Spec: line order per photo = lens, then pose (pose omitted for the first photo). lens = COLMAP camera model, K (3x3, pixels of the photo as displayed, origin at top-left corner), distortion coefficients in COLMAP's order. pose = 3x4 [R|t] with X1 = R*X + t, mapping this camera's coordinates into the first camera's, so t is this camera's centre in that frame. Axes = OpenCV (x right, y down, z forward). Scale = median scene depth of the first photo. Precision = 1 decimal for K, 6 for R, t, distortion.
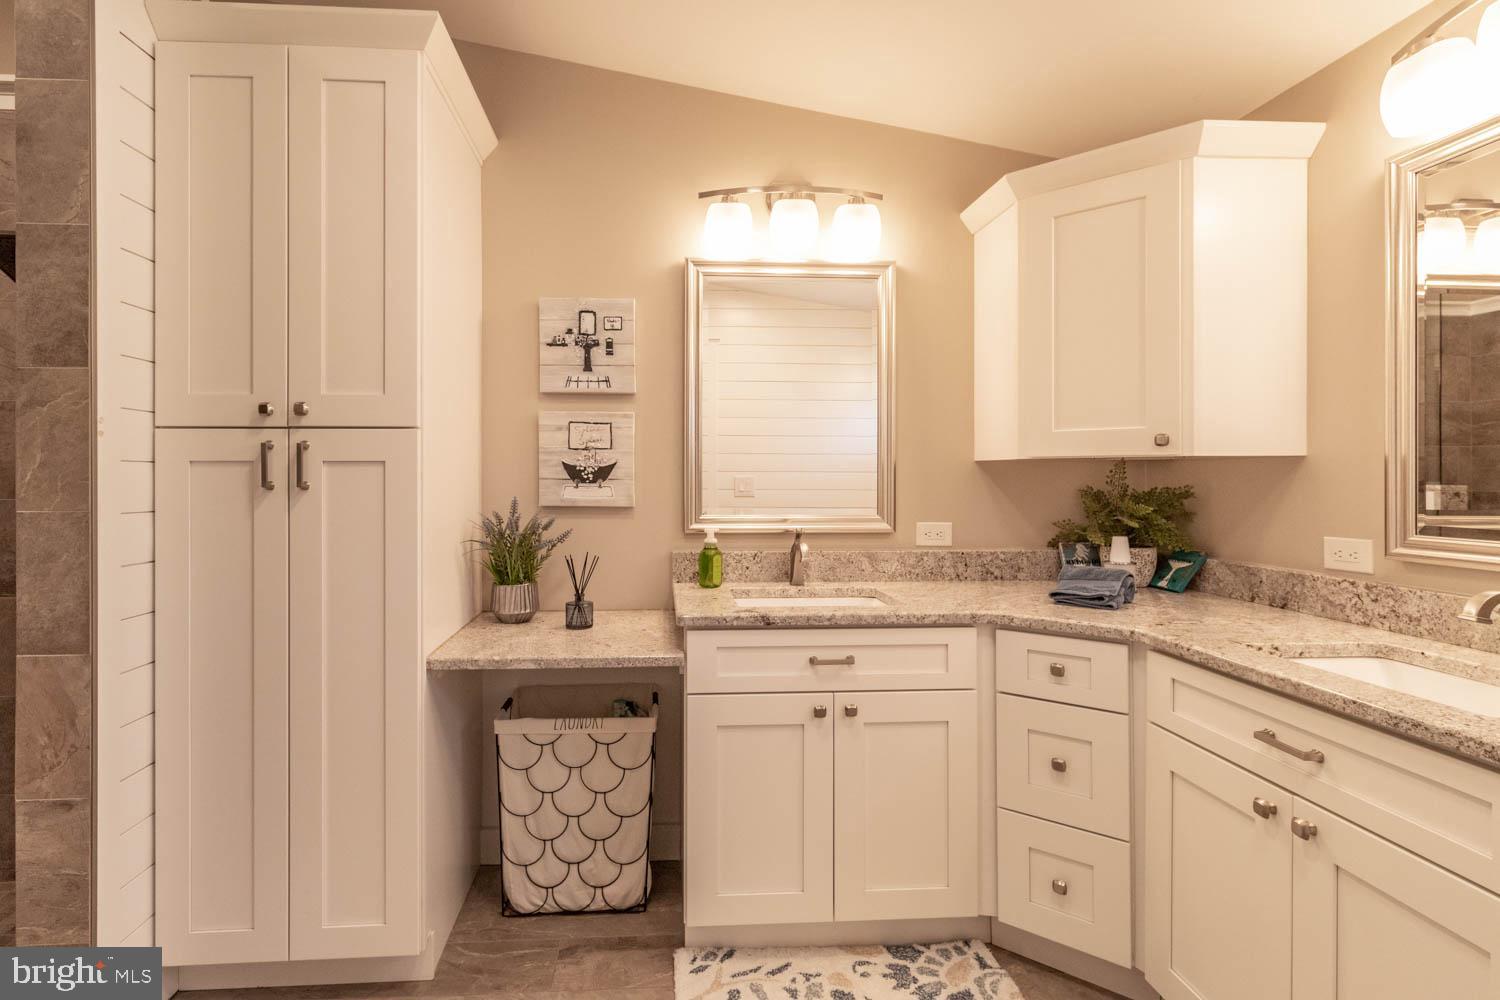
lens RADIAL K [[697.2, 0, 695.8], [0, 697.2, 481.2], [0, 0, 1]] dist [0.003849, 0.000571]
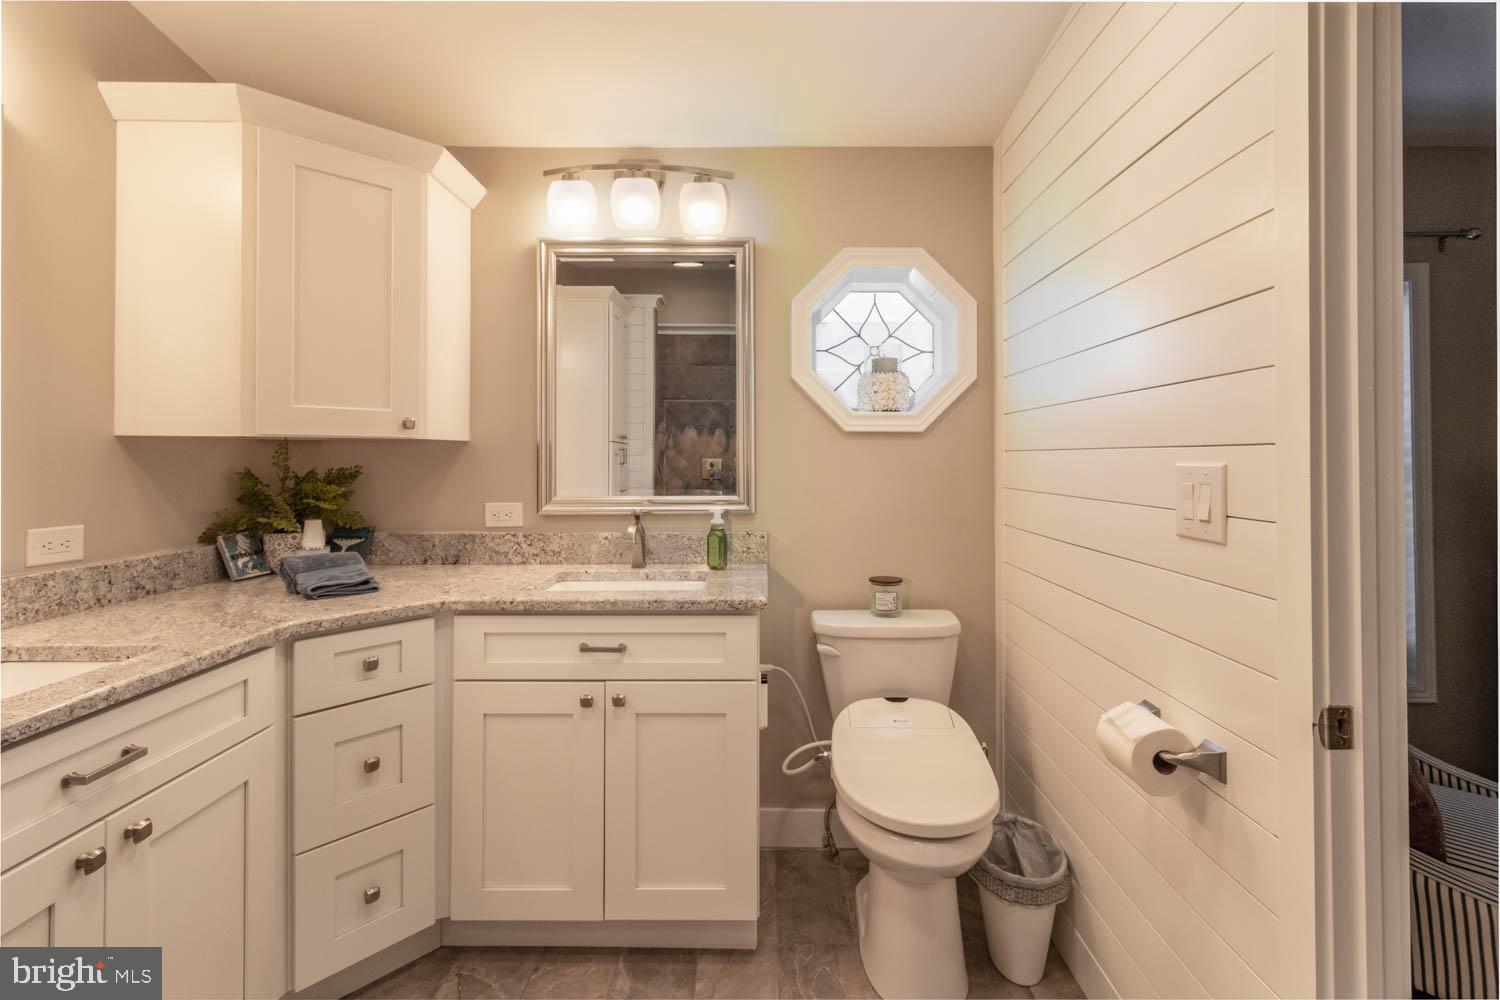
lens RADIAL K [[697.2, 0, 753.0], [0, 697.2, 449.6], [0, 0, 1]] dist [0.003849, 0.000571]
pose [[0.072181, 0.009286, 0.997348, -0.340971], [0.005512, 0.999938, -0.009709, -0.005370], [-0.997376, 0.006198, 0.072125, 0.370655]]
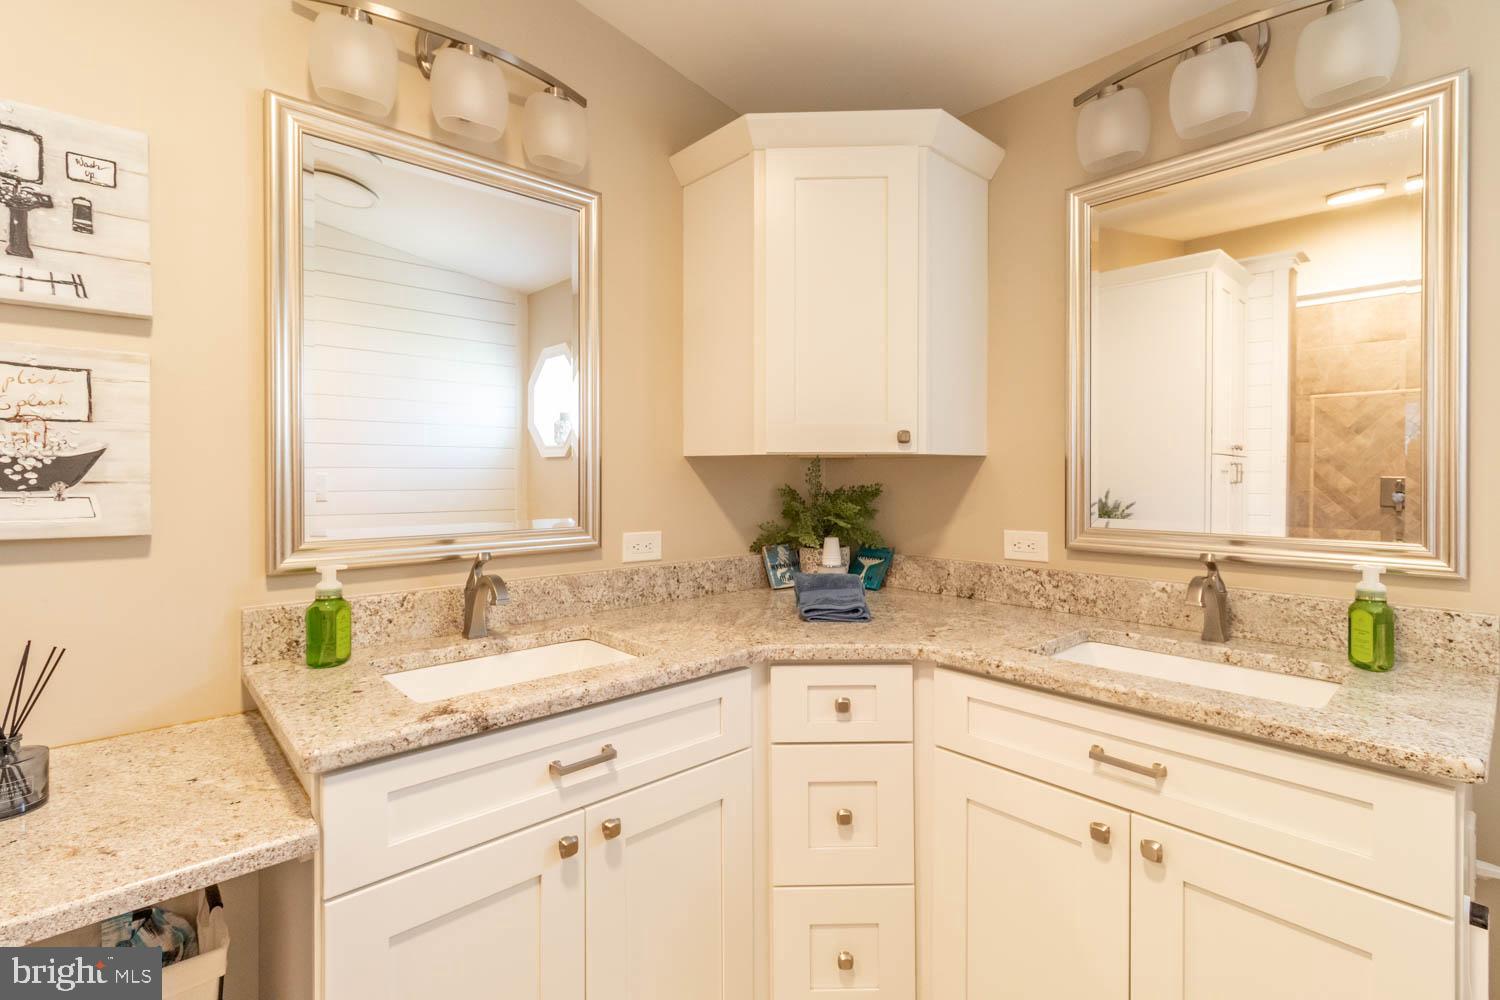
lens RADIAL K [[697.2, 0, 756.8], [0, 697.2, 481.0], [0, 0, 1]] dist [0.003849, 0.000571]
pose [[0.774459, -0.007819, 0.632576, -0.081902], [0.004642, 0.999967, 0.006677, -0.005648], [-0.632607, -0.002235, 0.774470, 0.367797]]
